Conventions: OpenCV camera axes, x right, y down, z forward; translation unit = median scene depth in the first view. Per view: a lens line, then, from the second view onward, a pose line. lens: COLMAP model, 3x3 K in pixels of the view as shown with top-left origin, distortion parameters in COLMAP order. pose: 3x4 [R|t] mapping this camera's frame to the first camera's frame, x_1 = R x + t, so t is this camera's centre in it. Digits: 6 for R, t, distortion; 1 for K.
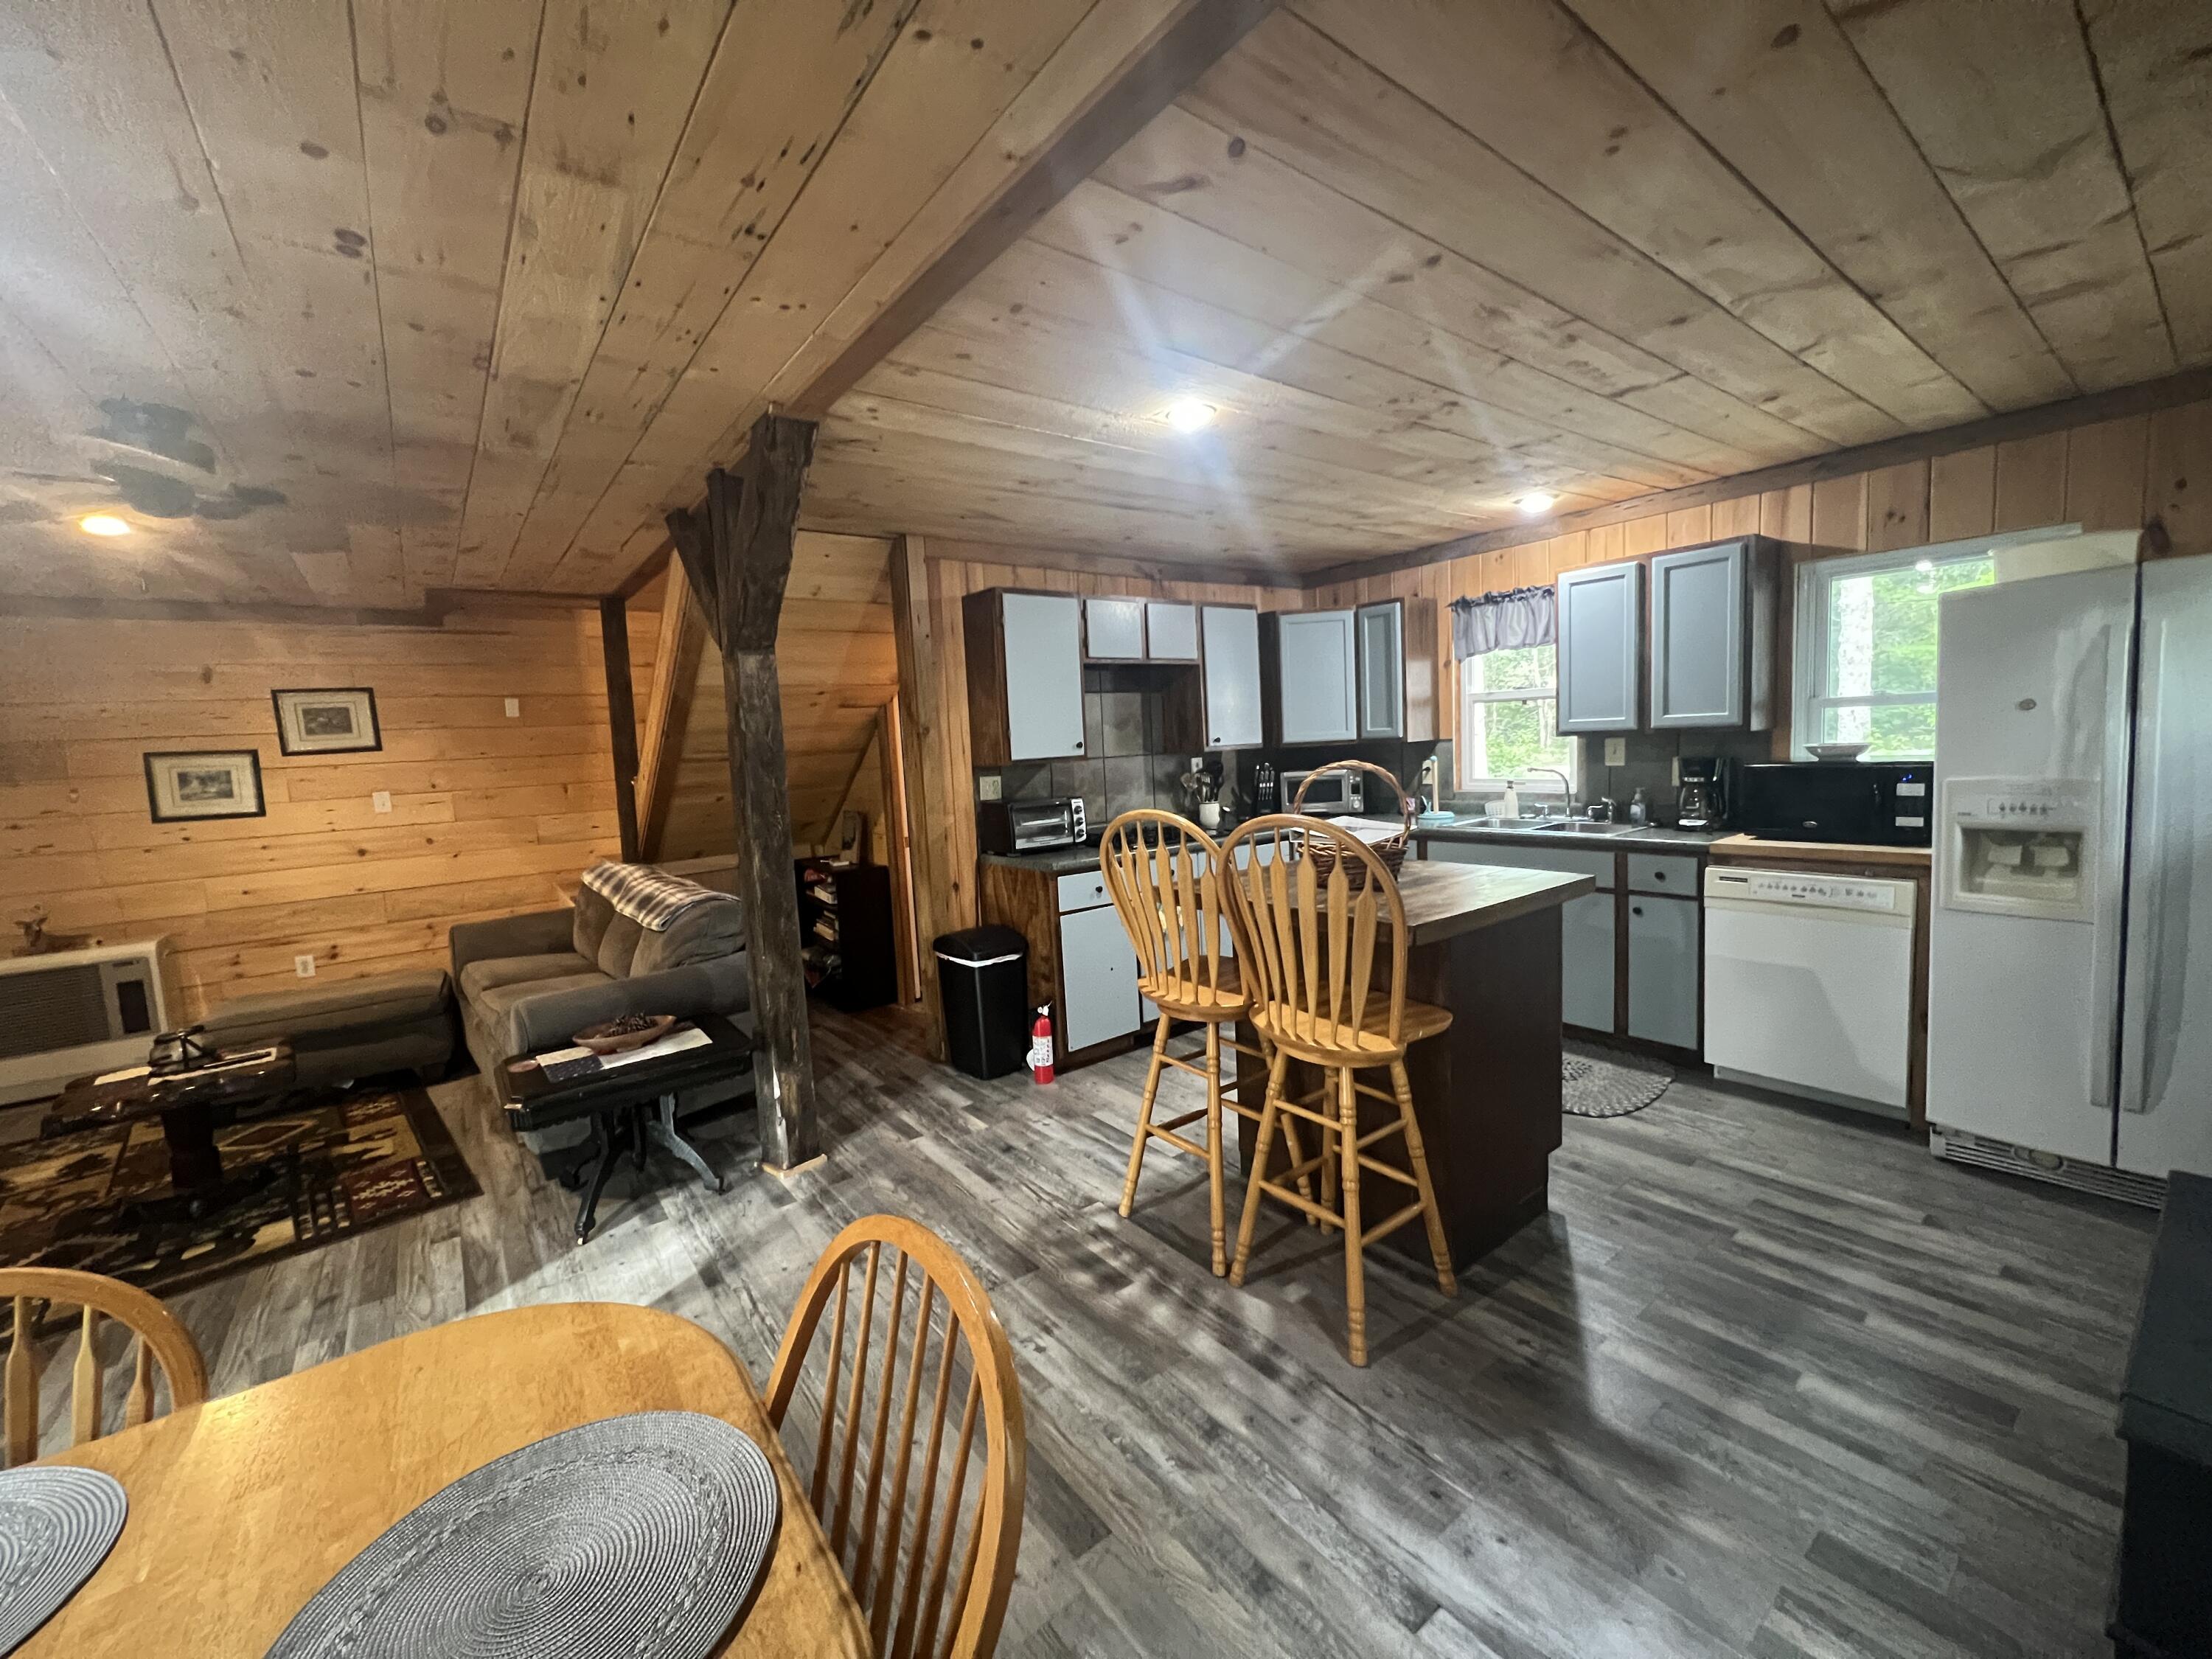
lens RADIAL K [[886.3, 0, 1099.5], [0, 886.3, 819.7], [0, 0, 1]] dist [0.001160, 0.000154]
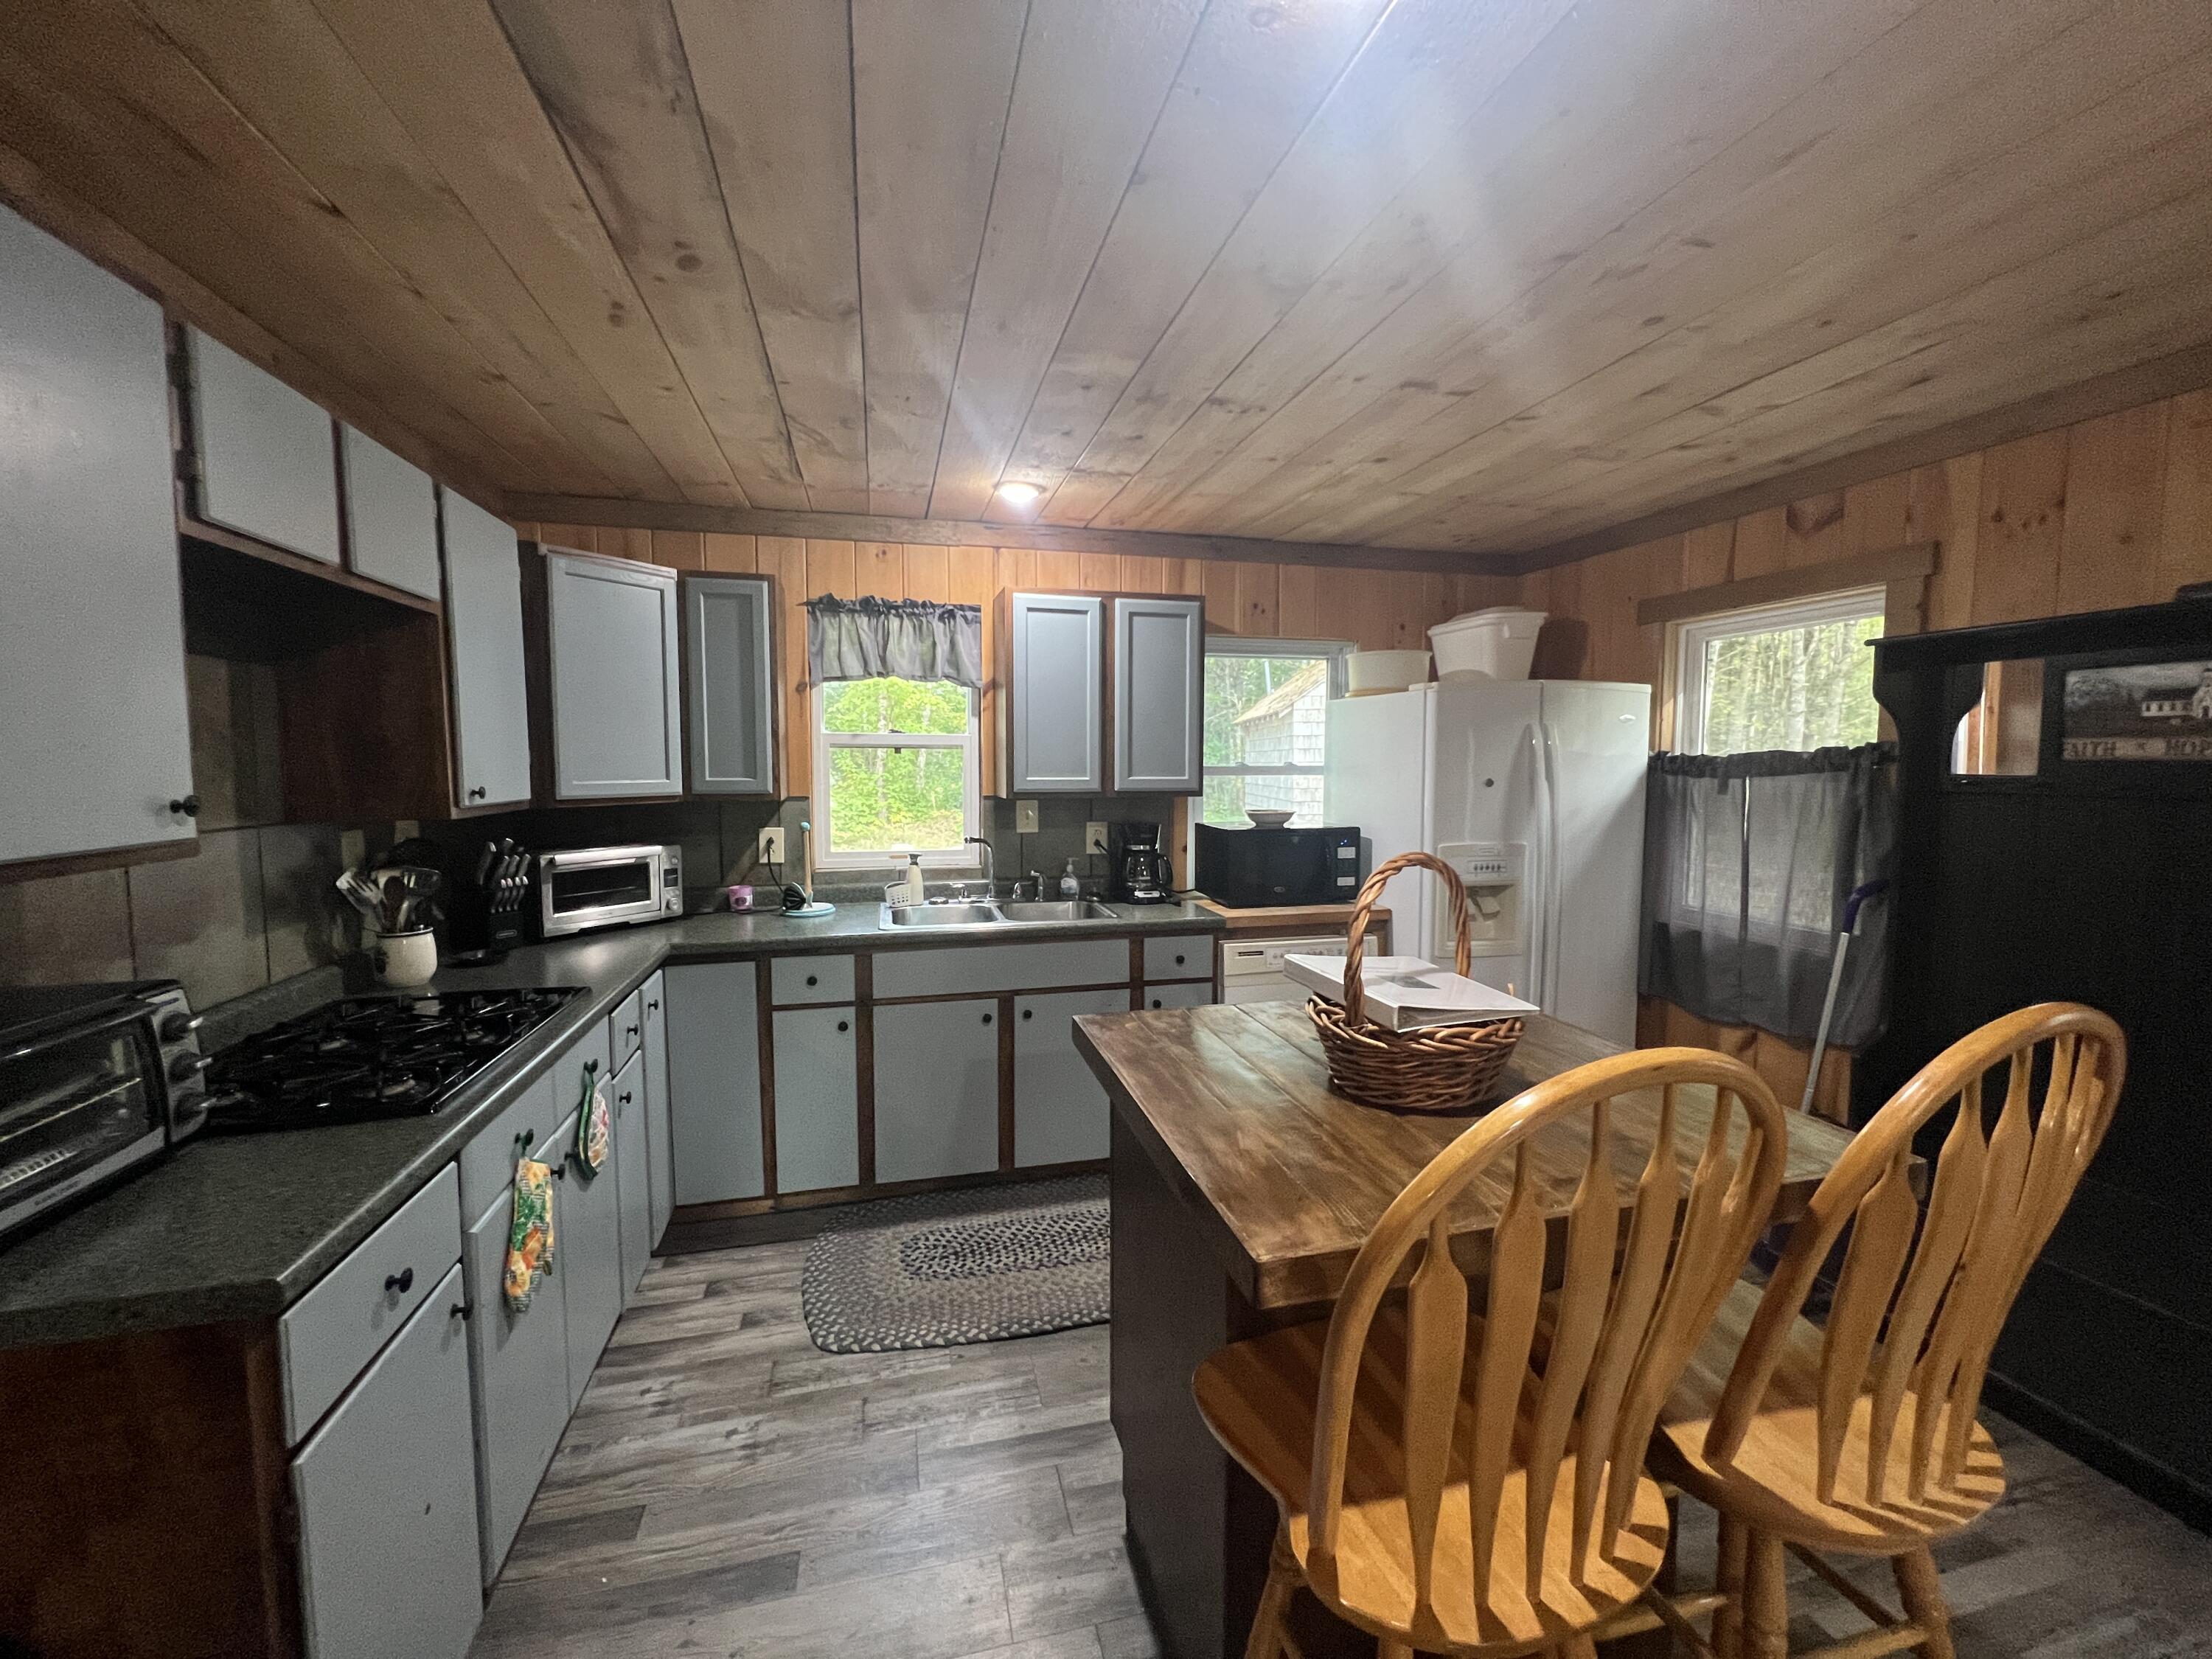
lens RADIAL K [[886.3, 0, 1099.5], [0, 886.3, 819.7], [0, 0, 1]] dist [0.001160, 0.000154]
pose [[0.396367, -0.010878, 0.918028, -0.175183], [0.062759, 0.997912, -0.015273, -0.057582], [-0.915945, 0.063669, 0.396222, 0.619056]]
